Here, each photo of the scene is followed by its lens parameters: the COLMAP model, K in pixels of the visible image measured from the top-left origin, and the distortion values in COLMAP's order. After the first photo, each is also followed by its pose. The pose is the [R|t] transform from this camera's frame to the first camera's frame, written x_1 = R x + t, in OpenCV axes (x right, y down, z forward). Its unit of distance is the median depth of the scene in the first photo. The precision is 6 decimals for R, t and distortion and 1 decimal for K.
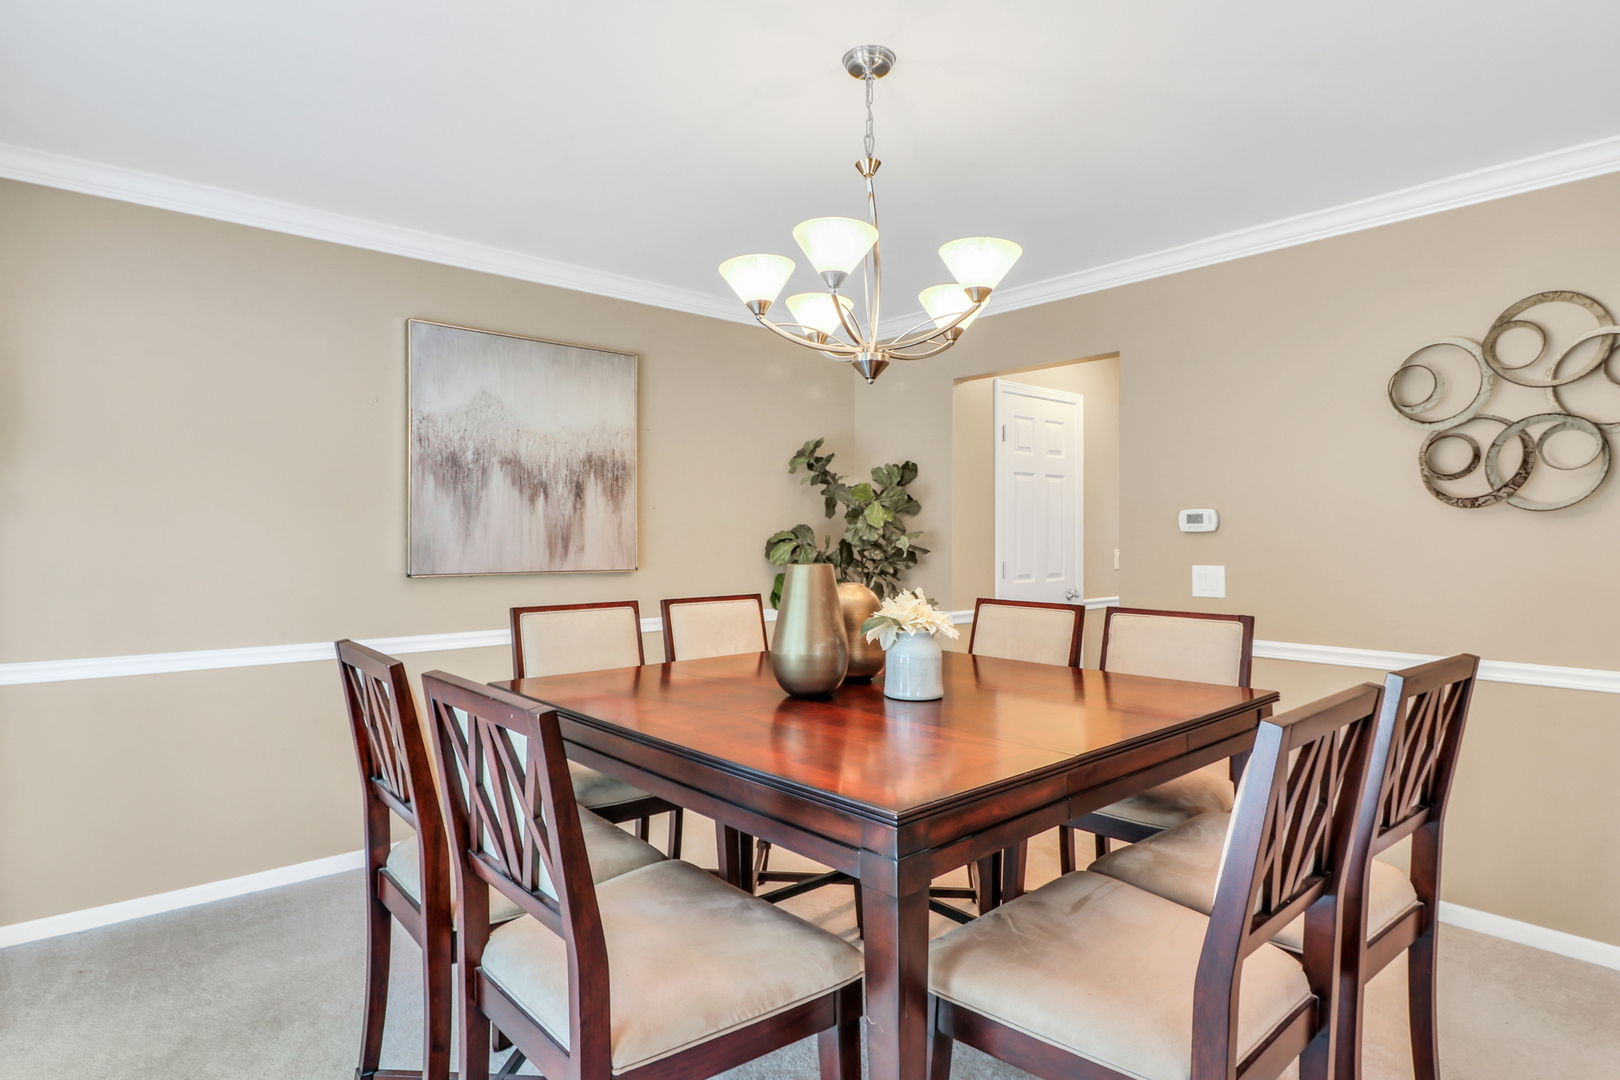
lens RADIAL K [[847.1, 0, 817.6], [0, 847.1, 543.7], [0, 0, 1]] dist [-0.003627, -0.004386]
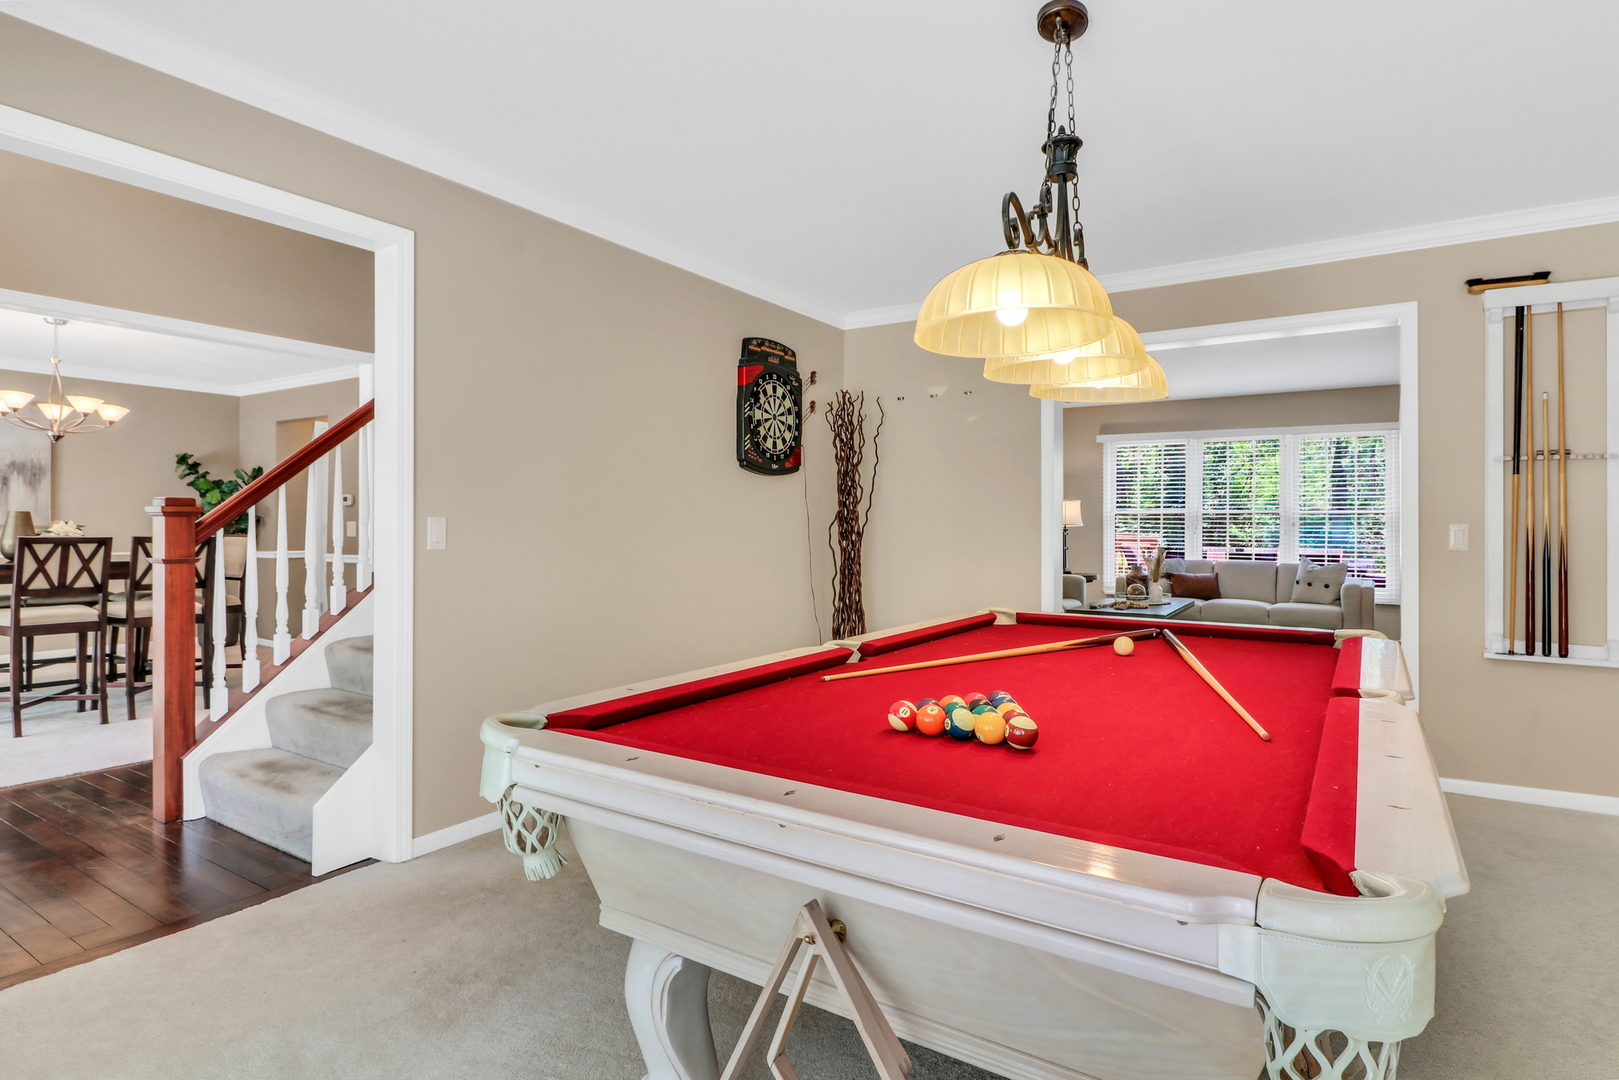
lens RADIAL K [[846.6, 0, 795.6], [0, 846.6, 523.6], [0, 0, 1]] dist [-0.003627, -0.004386]
pose [[0.968439, 0.003189, 0.249231, 0.949526], [0.000189, 0.999908, -0.013529, 0.056155], [-0.249251, 0.013149, 0.968350, -1.214843]]
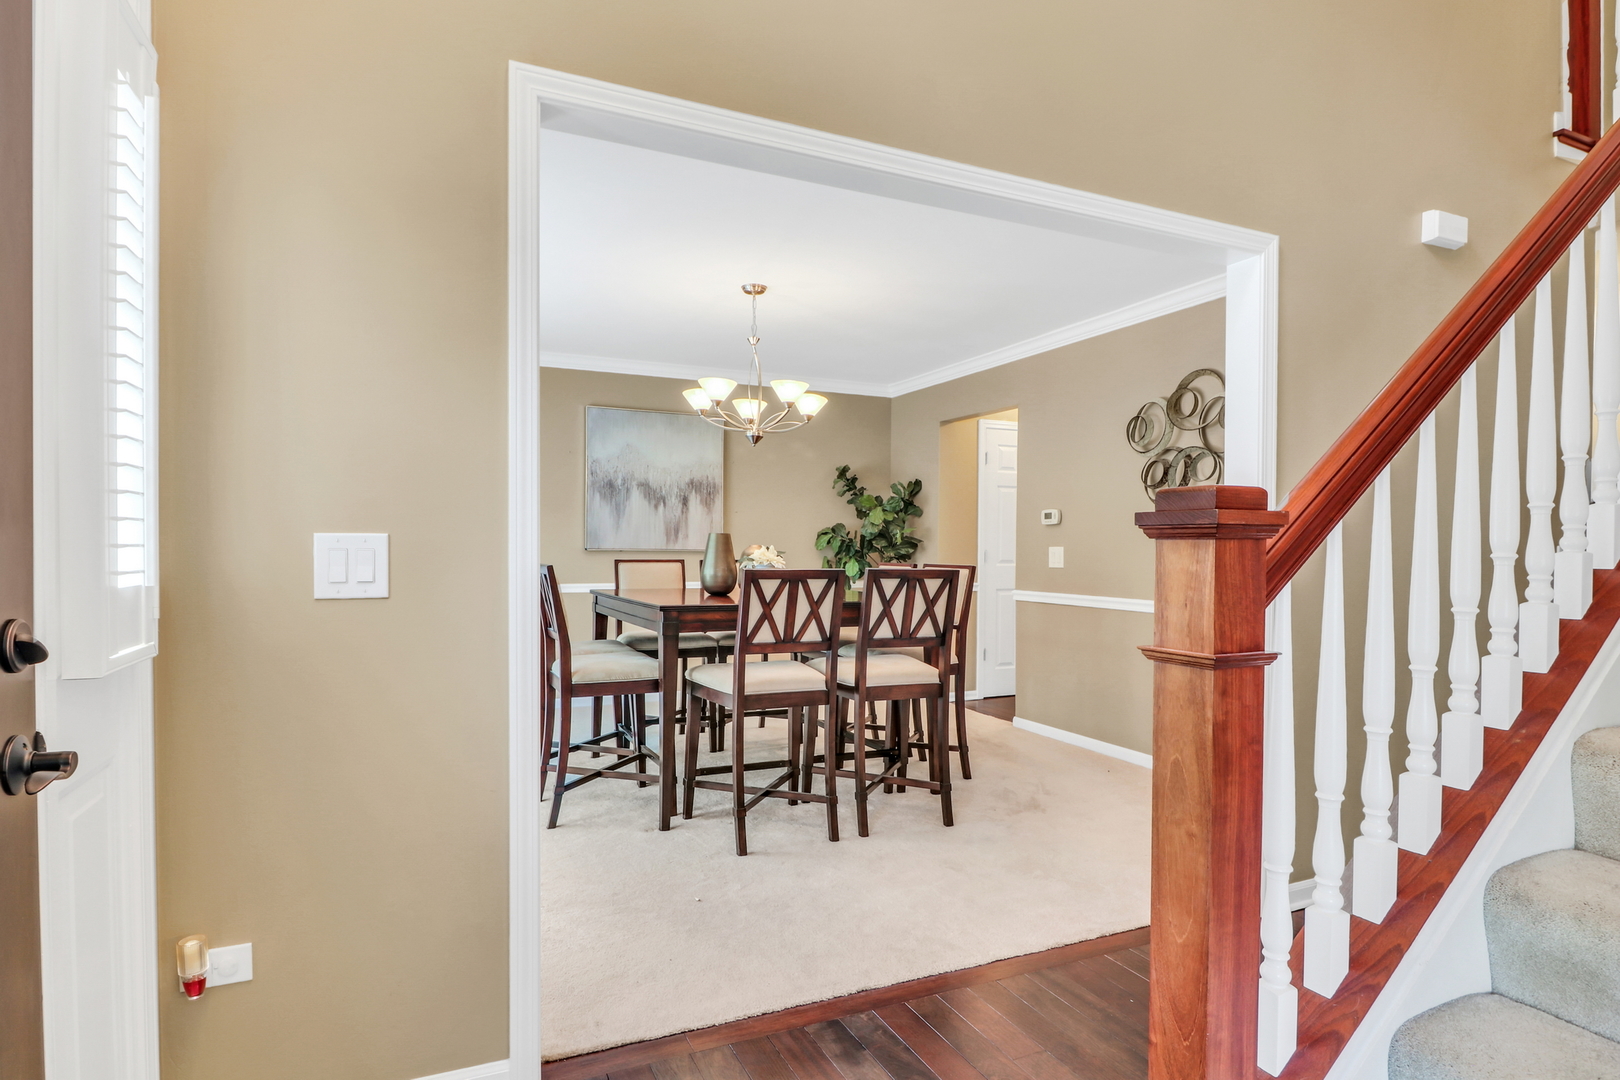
lens RADIAL K [[847.1, 0, 825.9], [0, 847.1, 561.5], [0, 0, 1]] dist [-0.003627, -0.004386]
pose [[0.960225, 0.010929, -0.279012, 0.464522], [-0.009776, 0.999937, 0.005525, 0.045219], [0.279055, -0.002578, 0.960272, -0.532935]]
